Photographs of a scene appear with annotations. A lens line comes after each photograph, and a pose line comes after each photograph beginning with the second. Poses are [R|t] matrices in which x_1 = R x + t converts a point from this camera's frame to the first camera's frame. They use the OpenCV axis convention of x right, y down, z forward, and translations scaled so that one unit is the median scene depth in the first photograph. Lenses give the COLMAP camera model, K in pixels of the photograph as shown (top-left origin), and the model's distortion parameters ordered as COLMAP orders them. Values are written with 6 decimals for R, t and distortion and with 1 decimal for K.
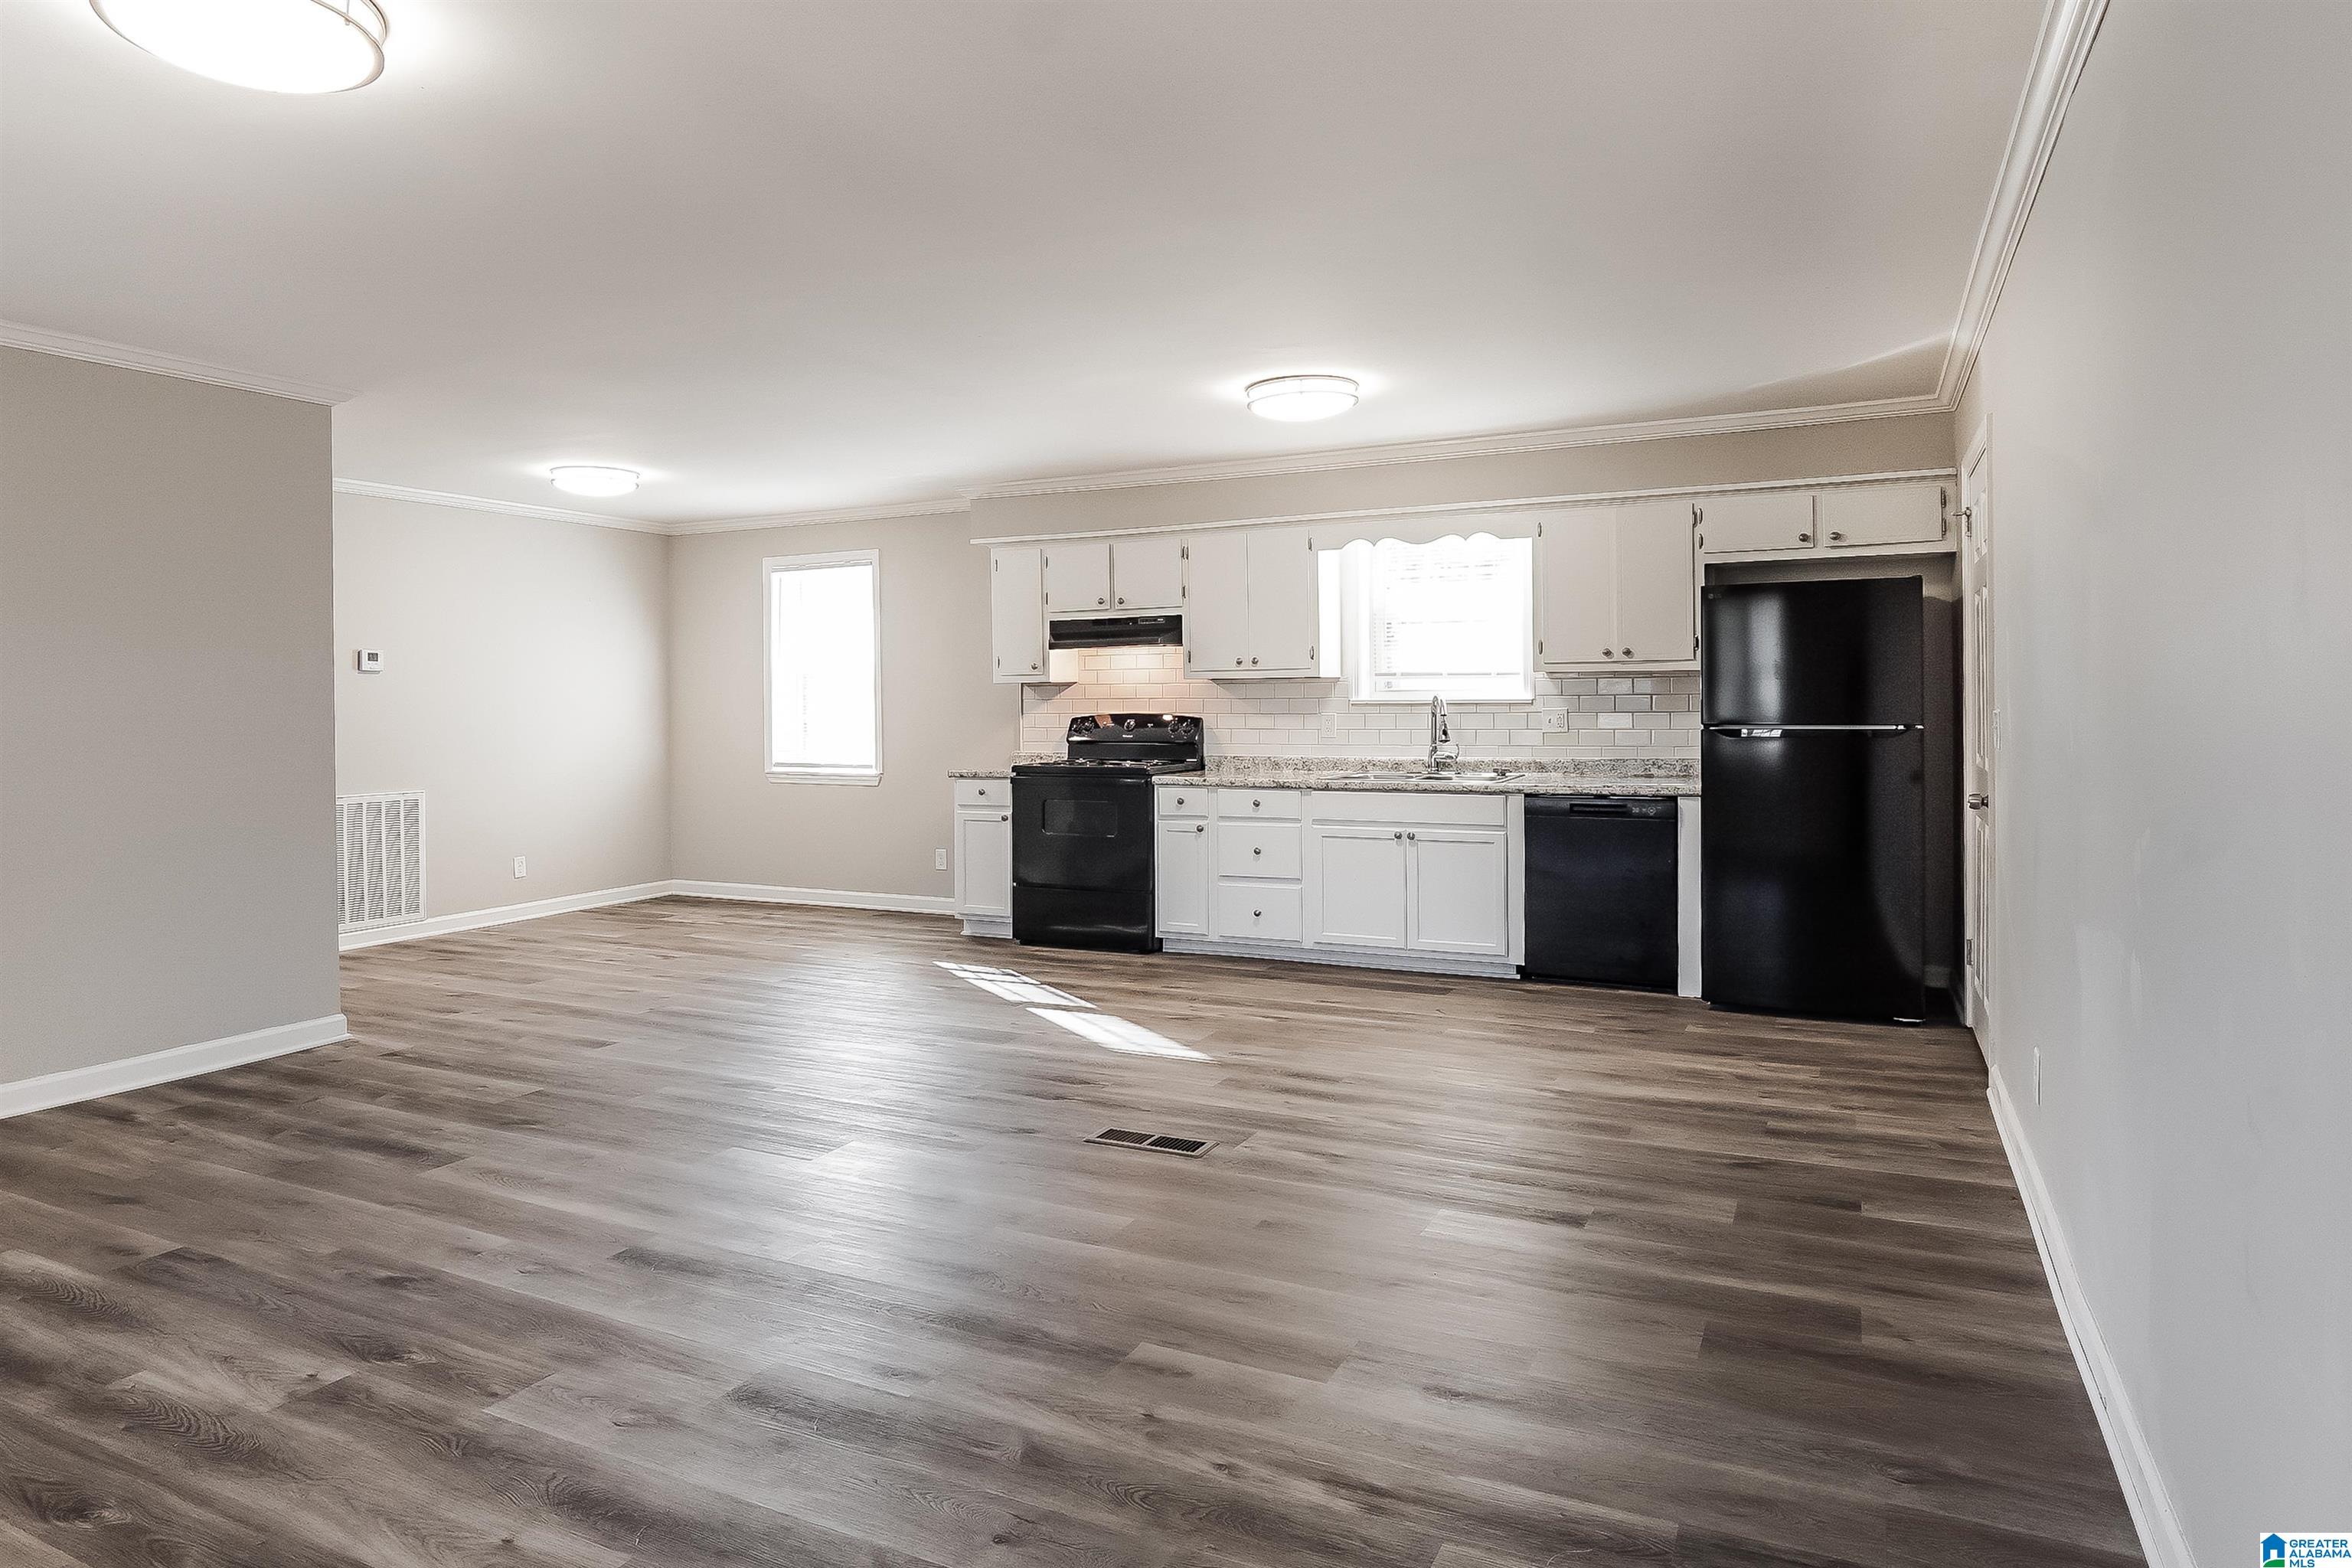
lens RADIAL K [[1275.3, 0, 1253.0], [0, 1275.3, 703.0], [0, 0, 1]] dist [-0.007777, -0.002328]
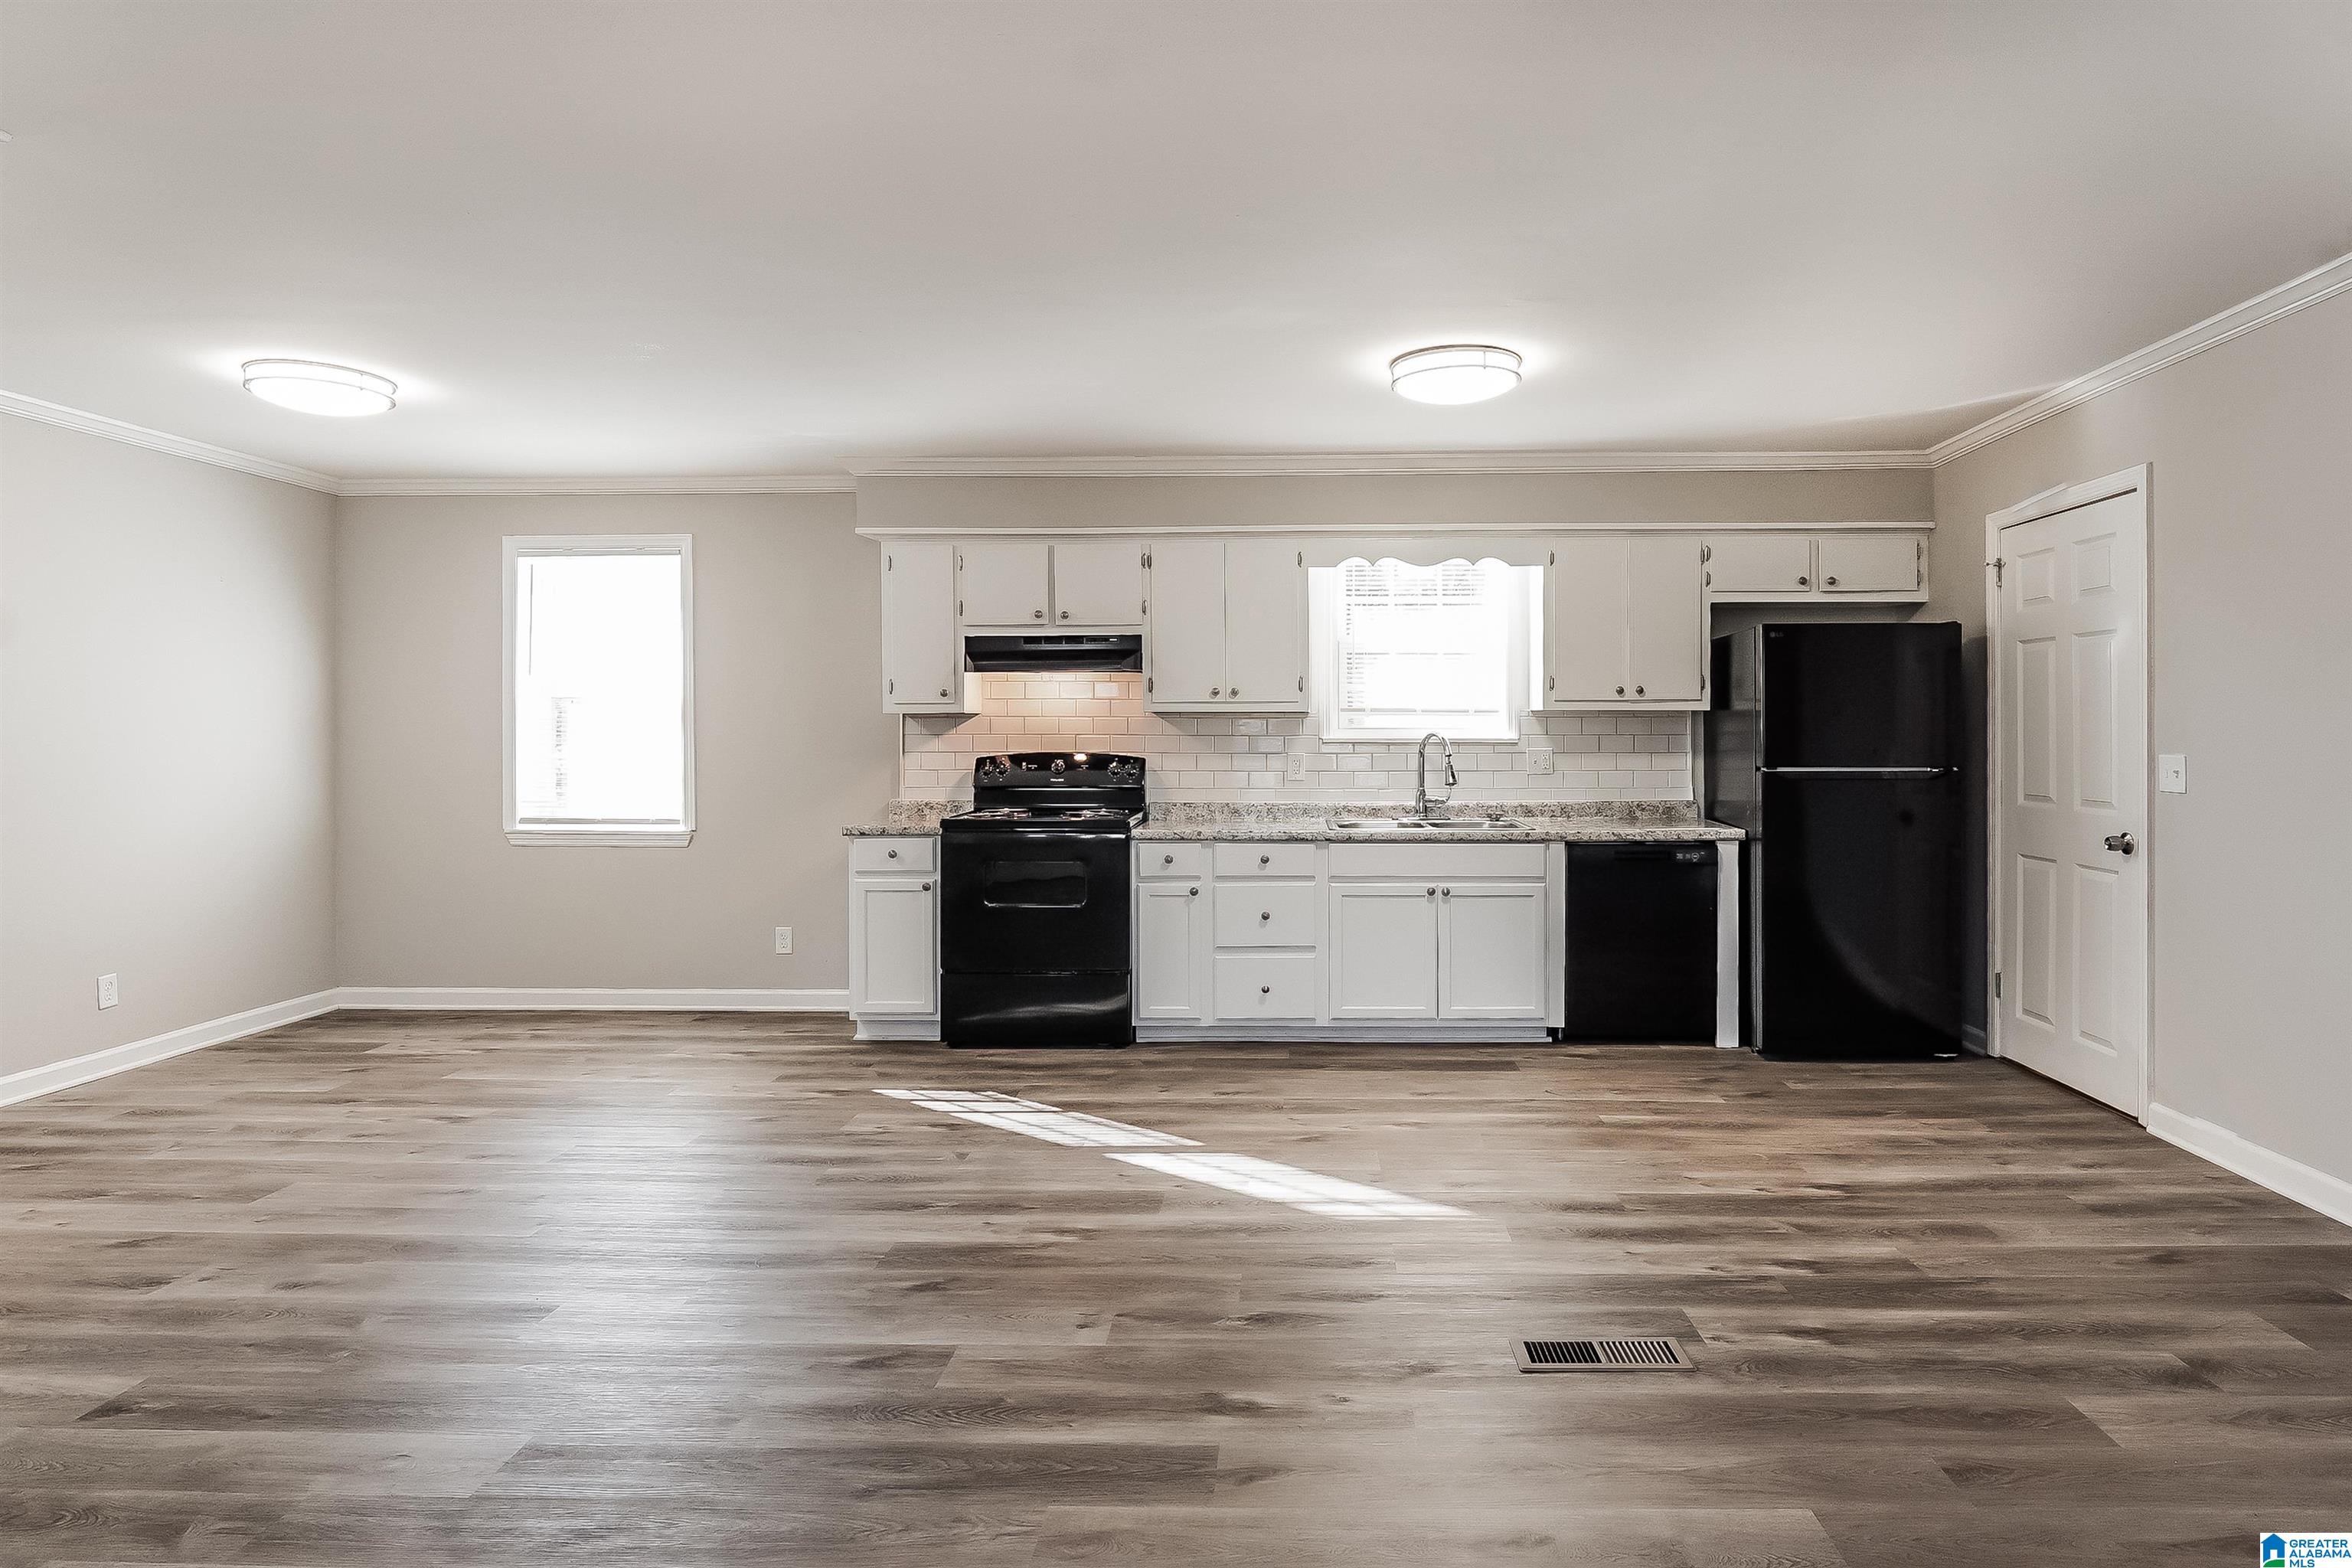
lens RADIAL K [[1220.1, 0, 1295.2], [0, 1220.1, 725.7], [0, 0, 1]] dist [-0.010337, 0.001135]
pose [[0.926675, 0.010151, 0.375726, -0.278520], [-0.006926, 0.999927, -0.009933, -0.002415], [-0.375799, 0.006602, 0.926678, 0.233783]]
